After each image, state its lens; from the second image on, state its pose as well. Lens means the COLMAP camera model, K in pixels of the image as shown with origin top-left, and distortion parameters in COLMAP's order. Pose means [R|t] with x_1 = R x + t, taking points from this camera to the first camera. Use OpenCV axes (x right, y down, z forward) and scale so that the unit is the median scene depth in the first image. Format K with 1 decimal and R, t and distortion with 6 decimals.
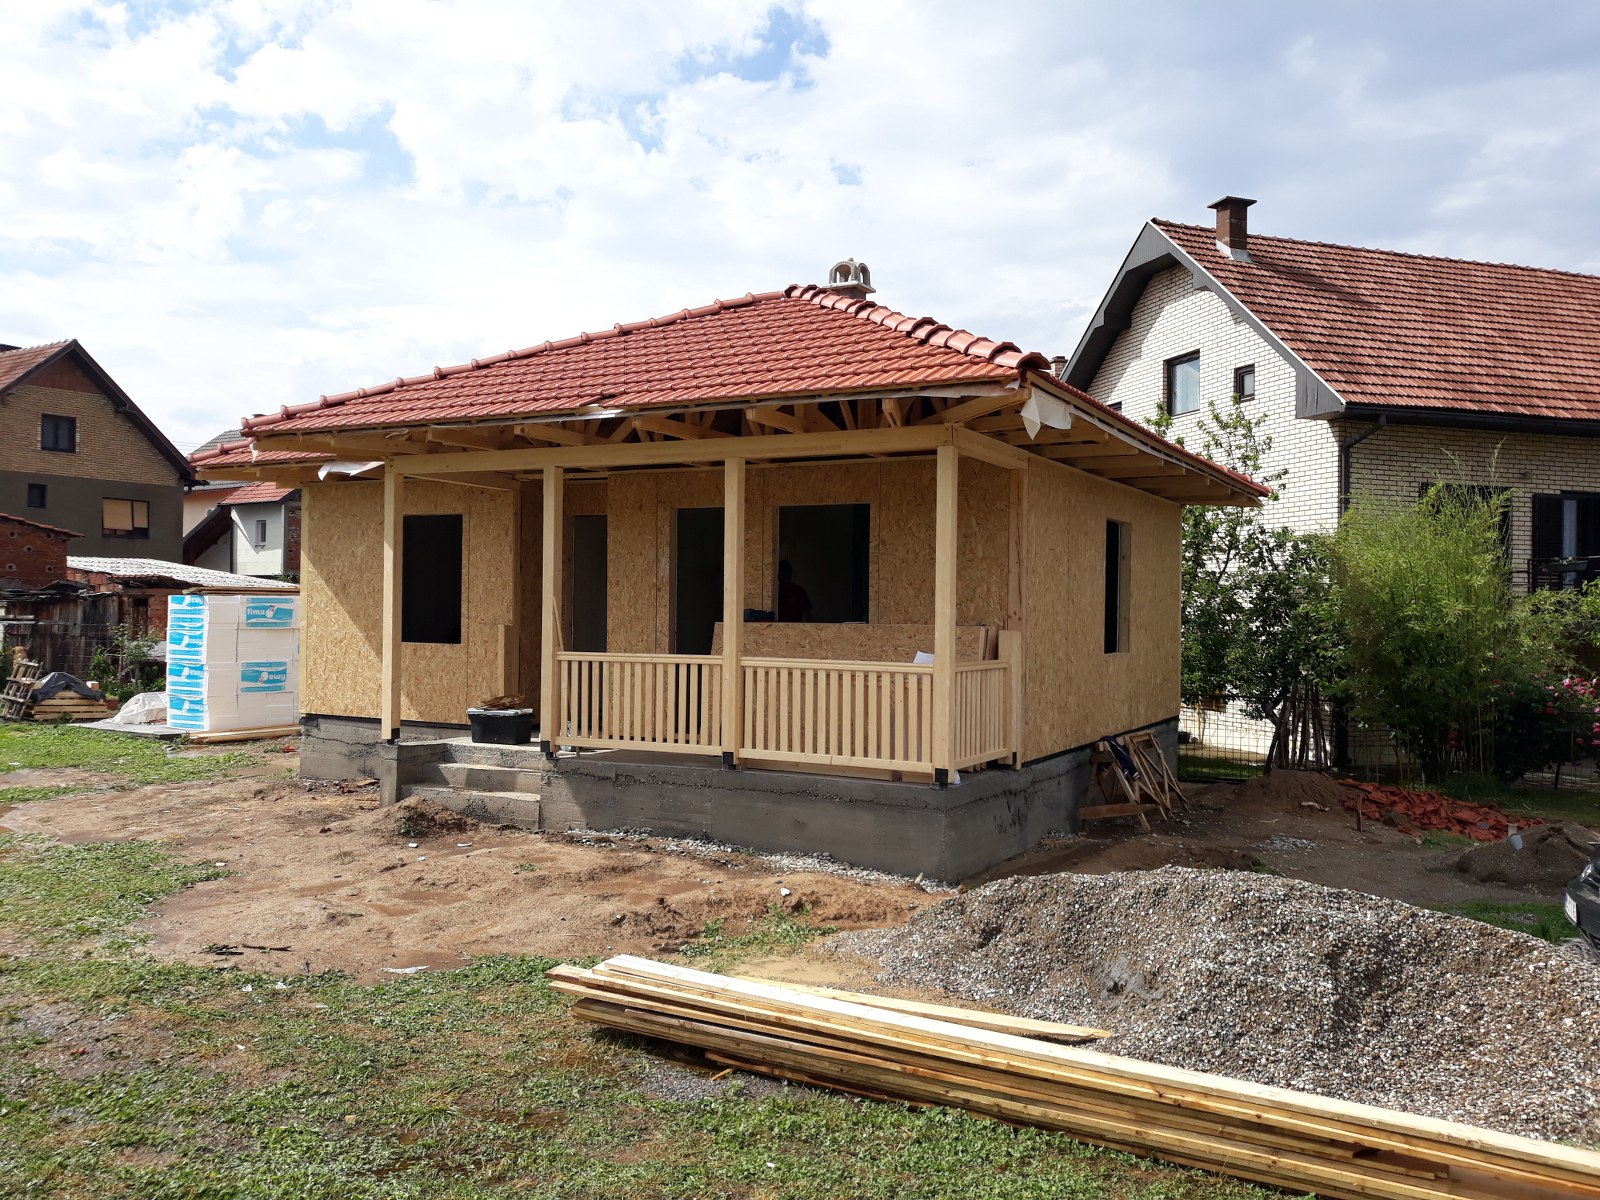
lens RADIAL K [[1319.7, 0, 800.0], [0, 1319.7, 600.0], [0, 0, 1]] dist [0.000286, -0.003631]
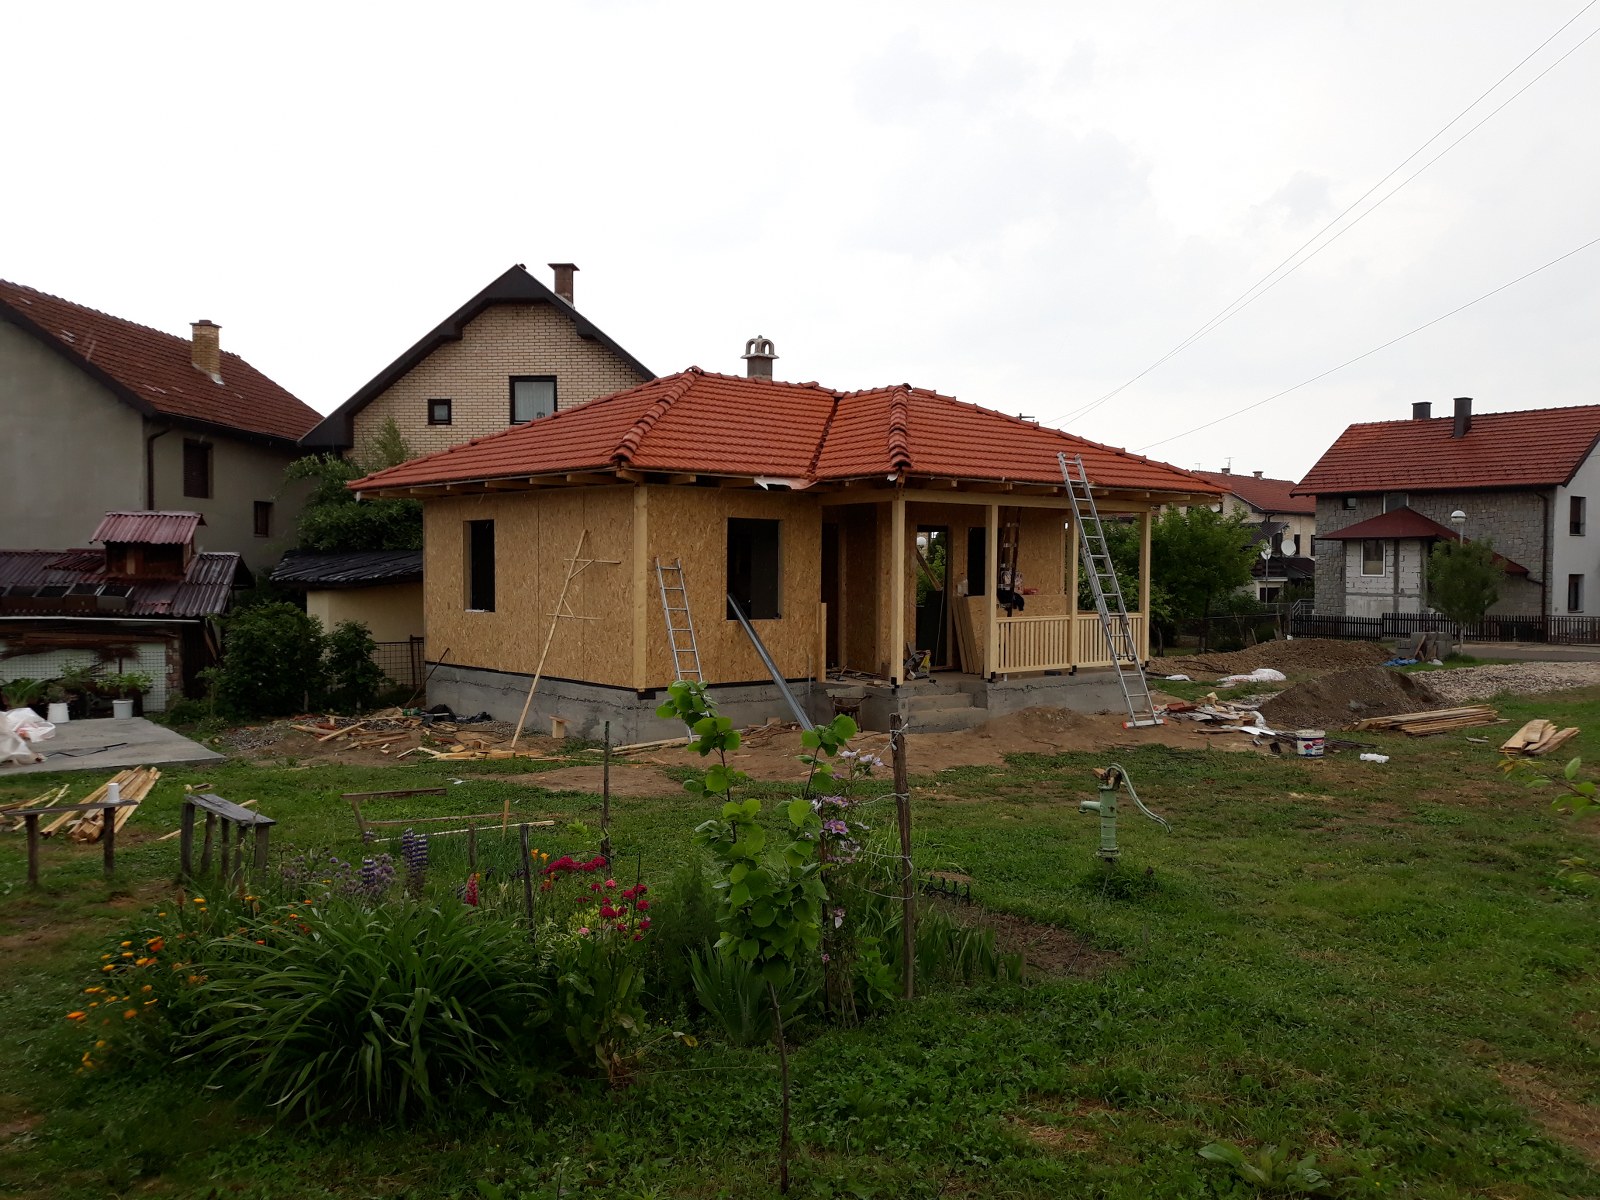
lens RADIAL K [[1319.7, 0, 800.0], [0, 1319.7, 600.0], [0, 0, 1]] dist [0.000286, -0.003631]
pose [[0.374094, -0.034403, 0.926752, -1.401418], [-0.007759, 0.999161, 0.040223, -0.036770], [-0.927358, -0.022238, 0.373513, 0.471002]]
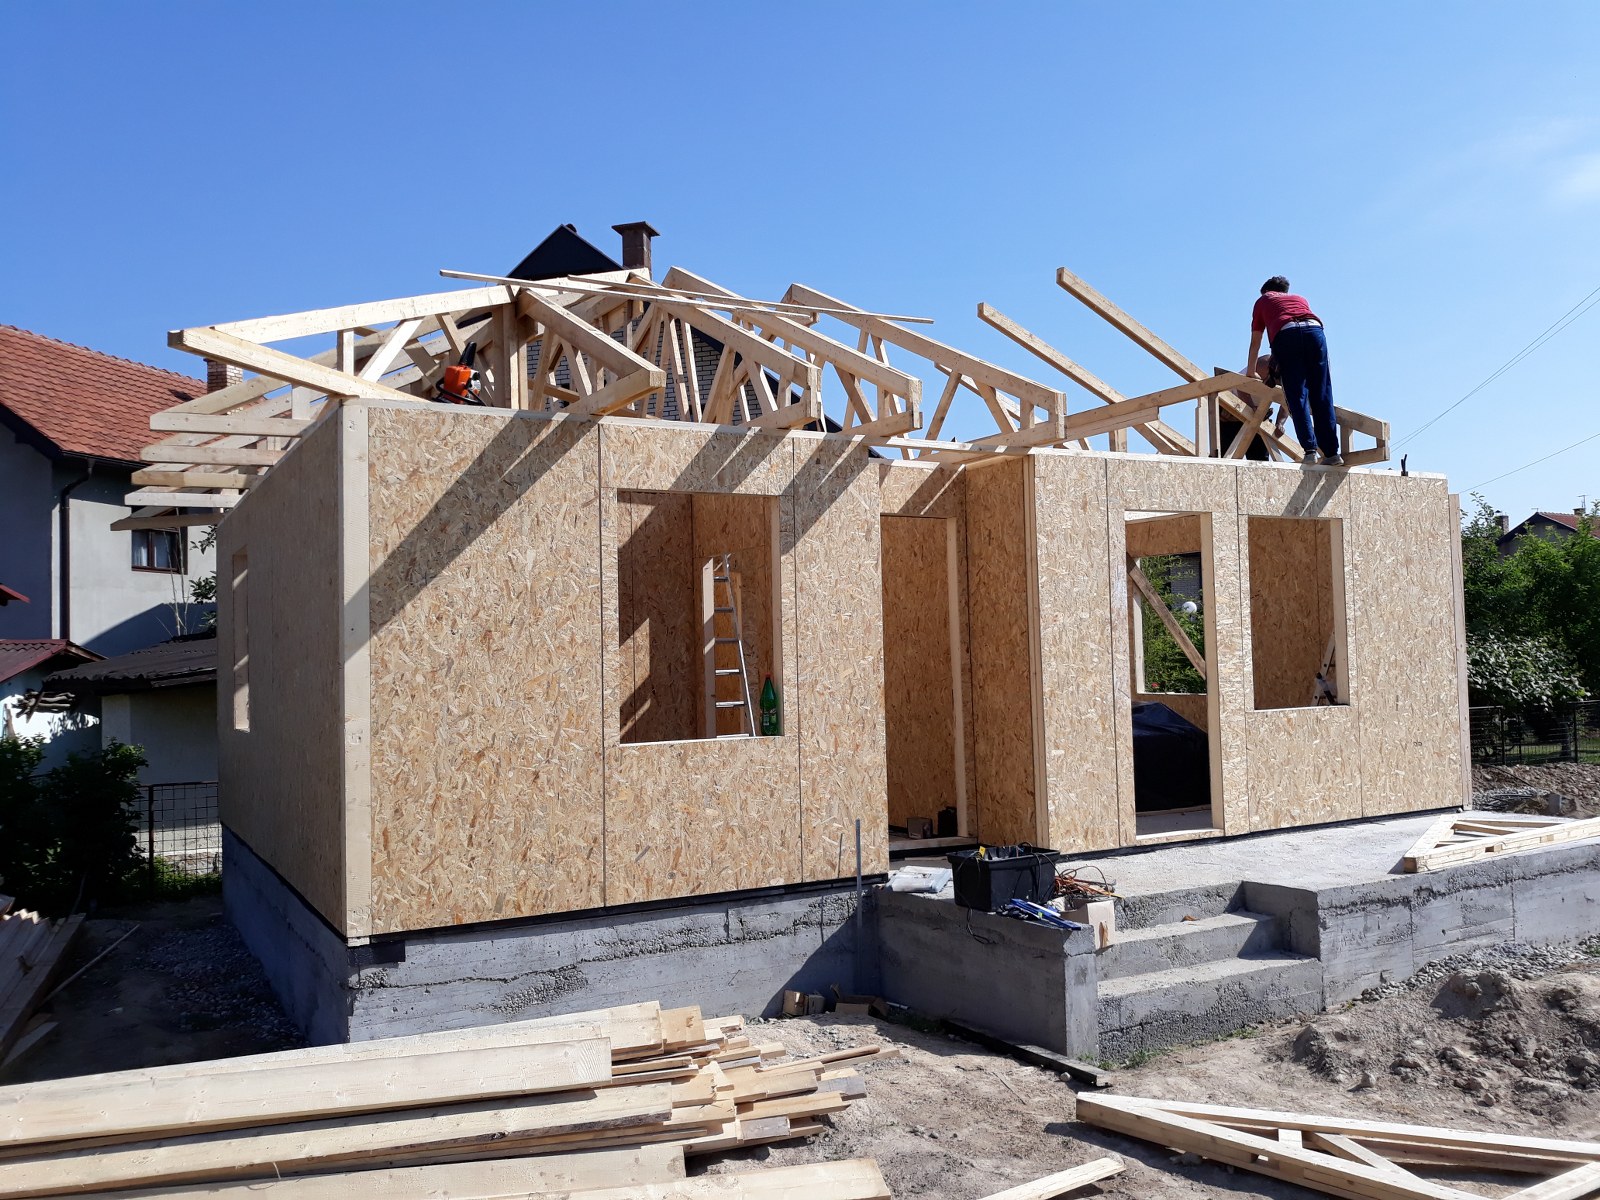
lens RADIAL K [[1319.7, 0, 800.0], [0, 1319.7, 600.0], [0, 0, 1]] dist [0.000286, -0.003631]
pose [[0.551030, 0.009958, 0.834426, -0.671799], [0.028294, 0.999131, -0.030608, -0.005352], [-0.834006, 0.040475, 0.550270, 0.663155]]
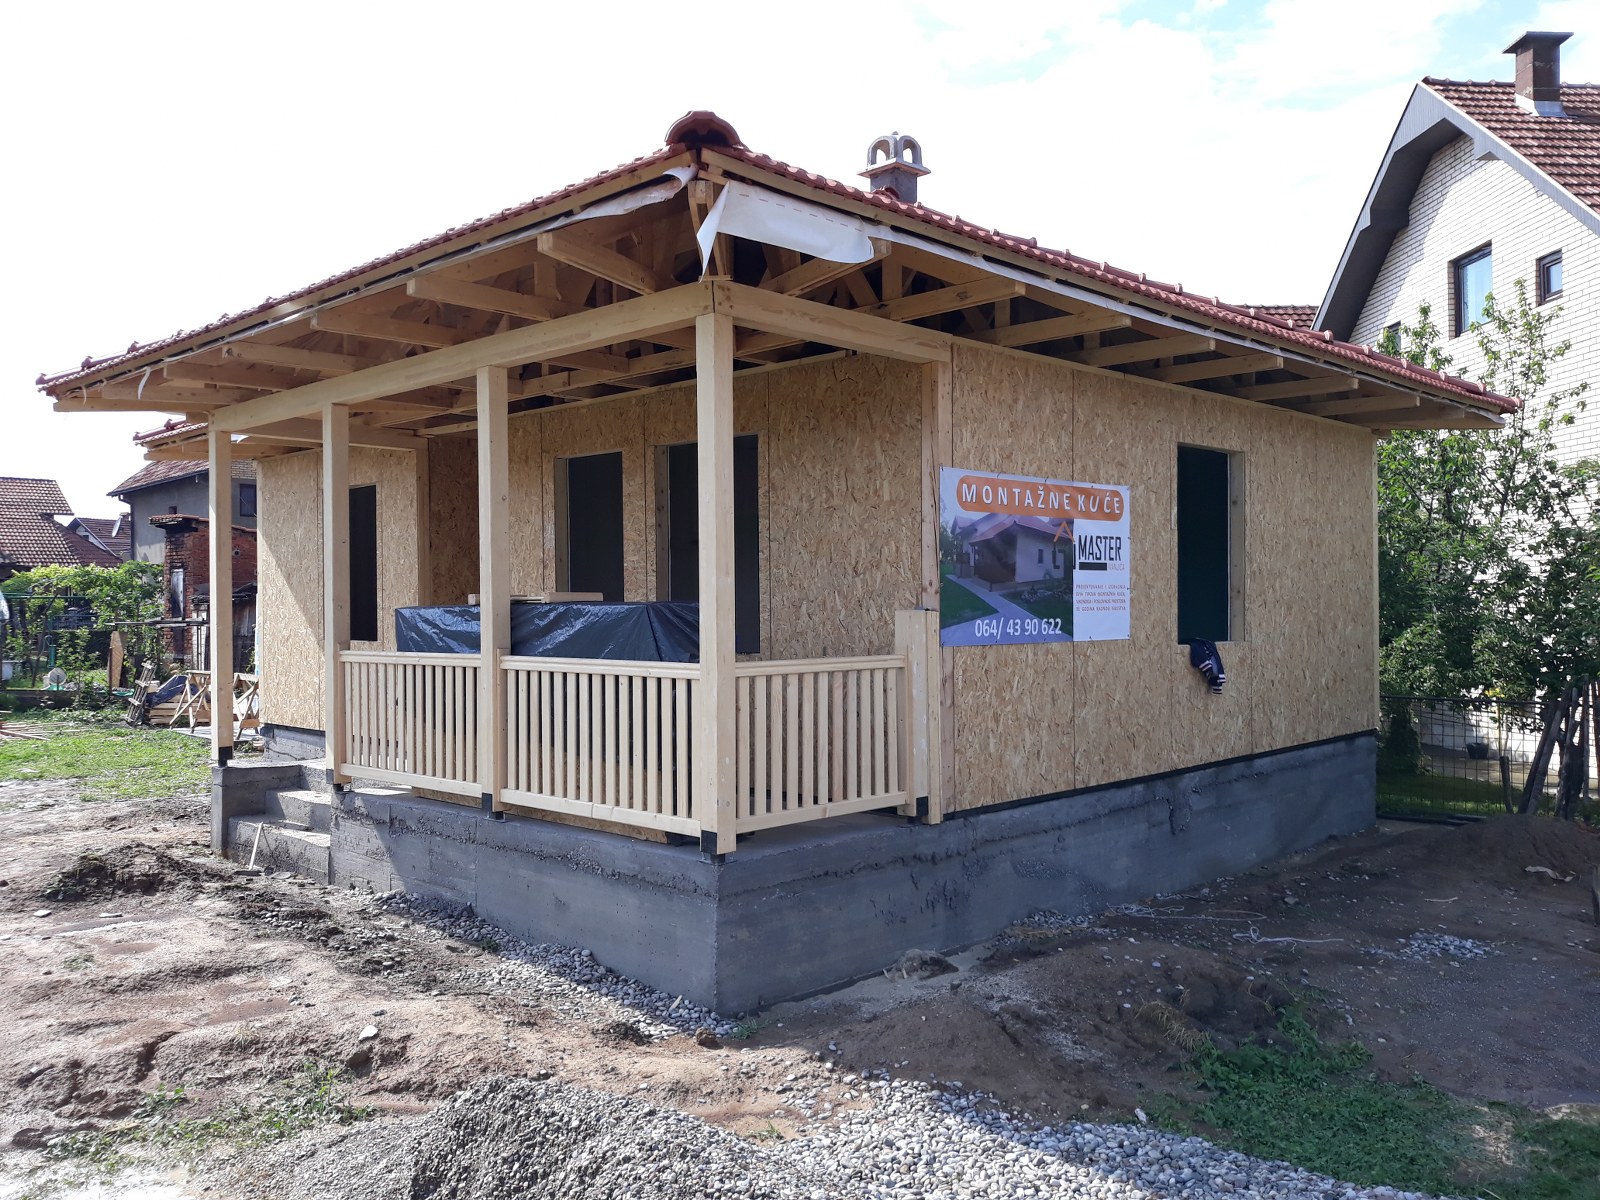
lens RADIAL K [[1319.7, 0, 800.0], [0, 1319.7, 600.0], [0, 0, 1]] dist [0.000286, -0.003631]
pose [[0.960582, -0.021102, -0.277194, 0.213210], [0.022205, 0.999753, 0.000839, 0.012196], [0.277108, -0.006961, 0.960813, 0.270359]]
